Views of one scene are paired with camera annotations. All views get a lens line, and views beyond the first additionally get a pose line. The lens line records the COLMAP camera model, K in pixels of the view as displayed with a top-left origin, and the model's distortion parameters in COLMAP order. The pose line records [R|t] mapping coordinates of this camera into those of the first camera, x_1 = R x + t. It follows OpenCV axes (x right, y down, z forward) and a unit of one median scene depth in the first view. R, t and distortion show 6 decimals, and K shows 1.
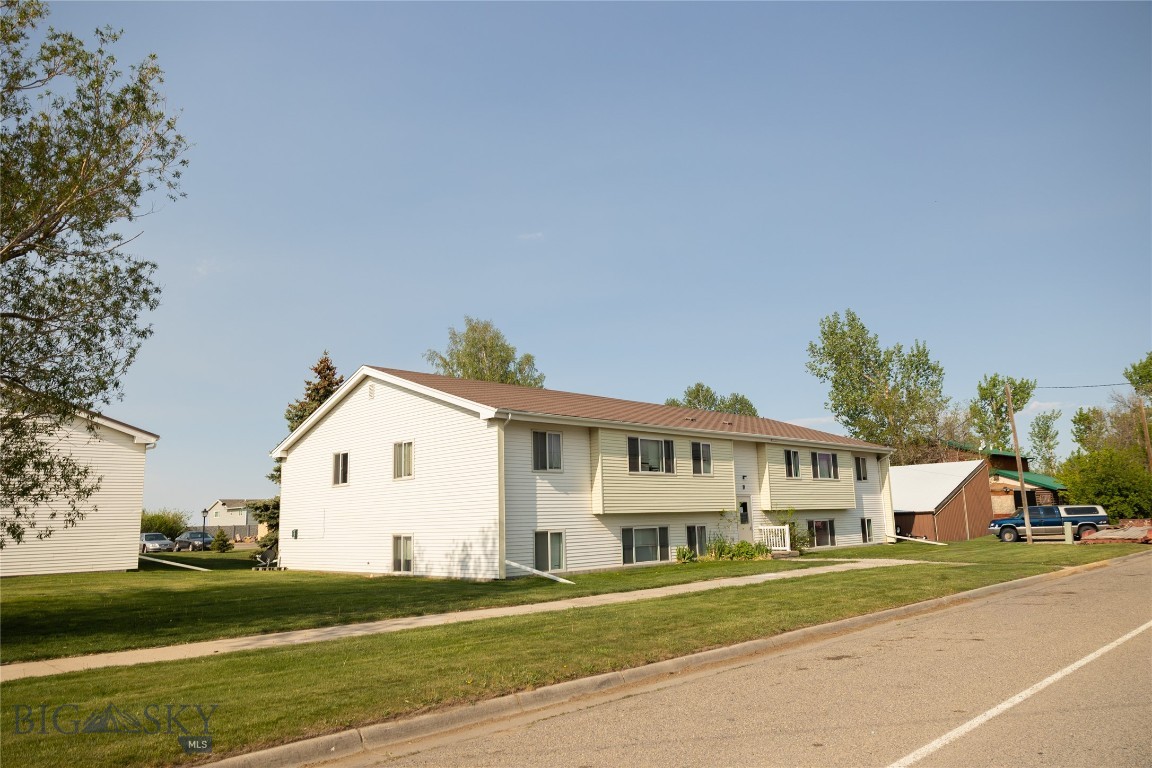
lens RADIAL K [[801.9, 0, 573.5], [0, 801.9, 385.9], [0, 0, 1]] dist [0.003902, 0.001262]
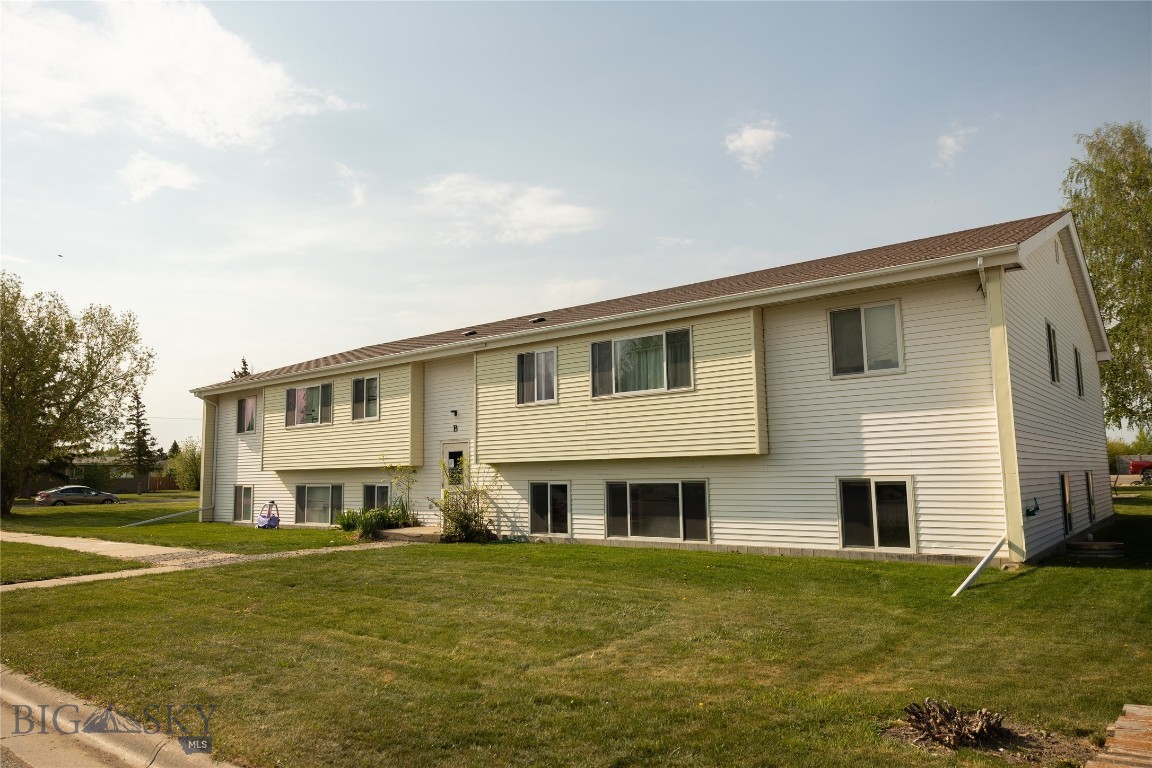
lens RADIAL K [[773.5, 0, 578.9], [0, 773.5, 385.0], [0, 0, 1]] dist [-0.001554, 0.000927]
pose [[0.115056, -0.084904, -0.989724, 0.850460], [0.182800, 0.981135, -0.062916, 0.150372], [0.976394, -0.173683, 0.128406, 1.030052]]
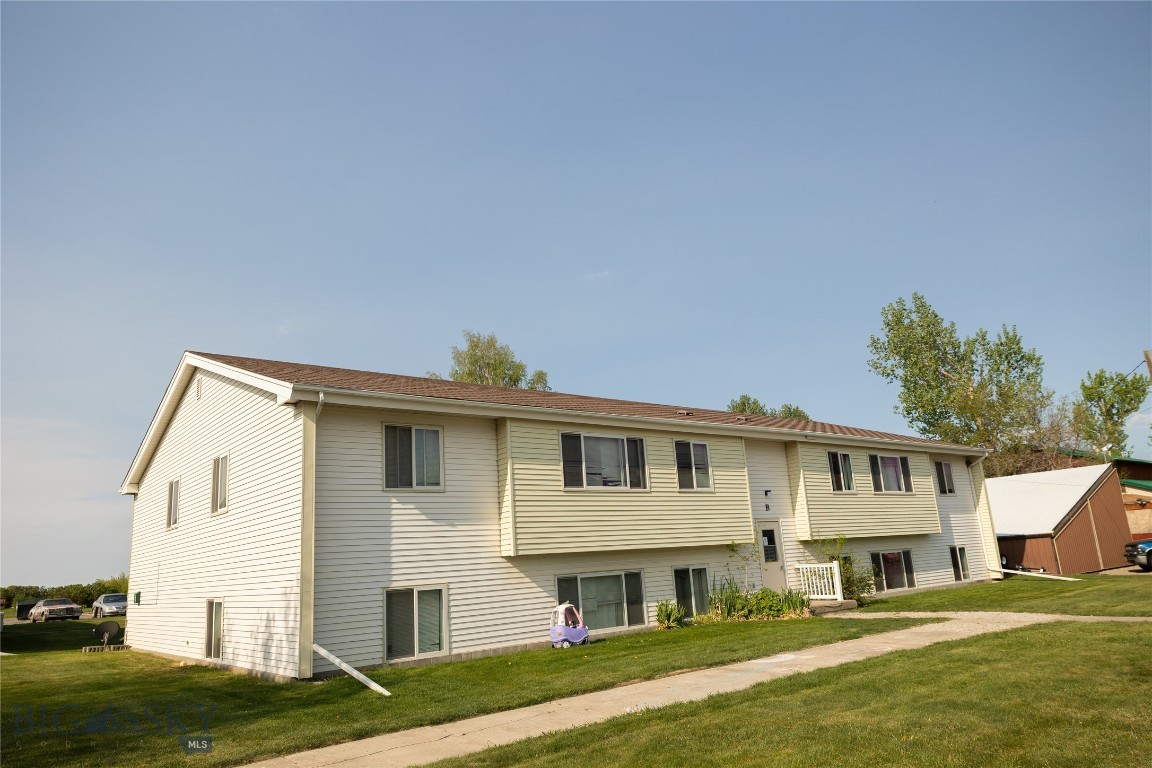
lens RADIAL K [[789.2, 0, 572.9], [0, 789.2, 382.3], [0, 0, 1]] dist [-0.000487, -0.000056]
pose [[0.994318, -0.056415, -0.090276, 0.115115], [0.051275, 0.996983, -0.058276, 0.051056], [0.093292, 0.053316, 0.994210, 0.313758]]
